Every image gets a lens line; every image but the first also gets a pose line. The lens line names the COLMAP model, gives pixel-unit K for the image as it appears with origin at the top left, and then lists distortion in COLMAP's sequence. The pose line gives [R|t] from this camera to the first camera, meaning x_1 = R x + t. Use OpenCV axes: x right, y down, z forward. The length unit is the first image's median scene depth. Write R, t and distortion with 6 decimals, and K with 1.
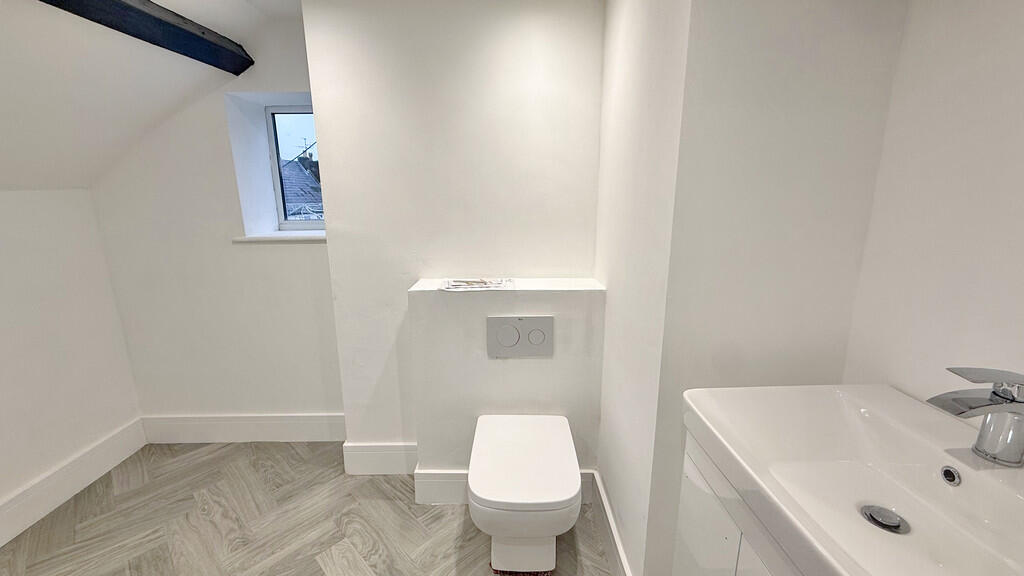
lens RADIAL K [[411.7, 0, 512.0], [0, 411.7, 288.0], [0, 0, 1]] dist [-0.000425, -0.000047]
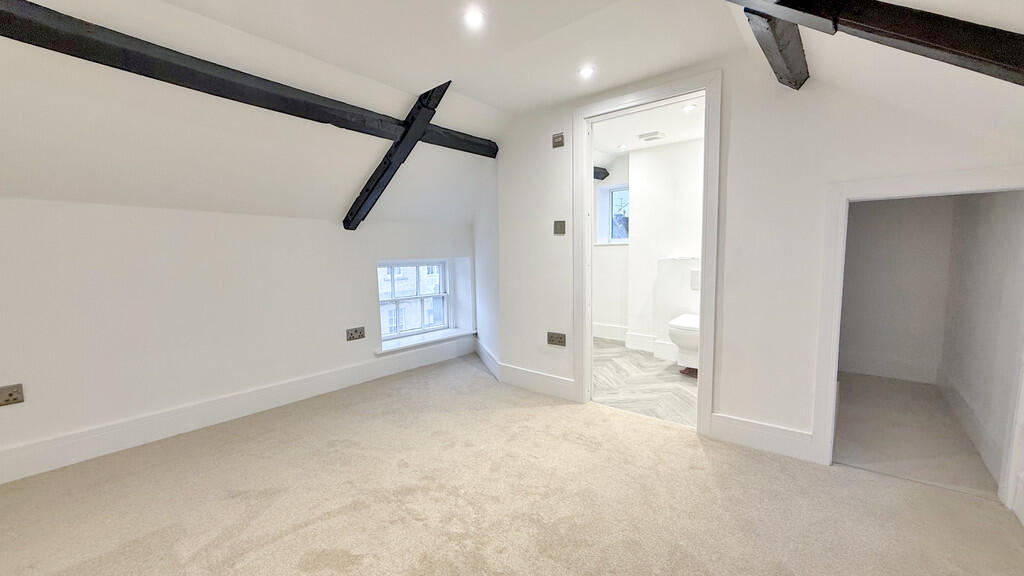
lens RADIAL K [[411.7, 0, 512.0], [0, 411.7, 288.0], [0, 0, 1]] dist [-0.000425, -0.000047]
pose [[0.766557, 0.053877, -0.639913, 0.469852], [-0.135753, 0.987550, -0.079473, 0.350300], [0.627664, 0.147790, 0.764327, -0.997412]]
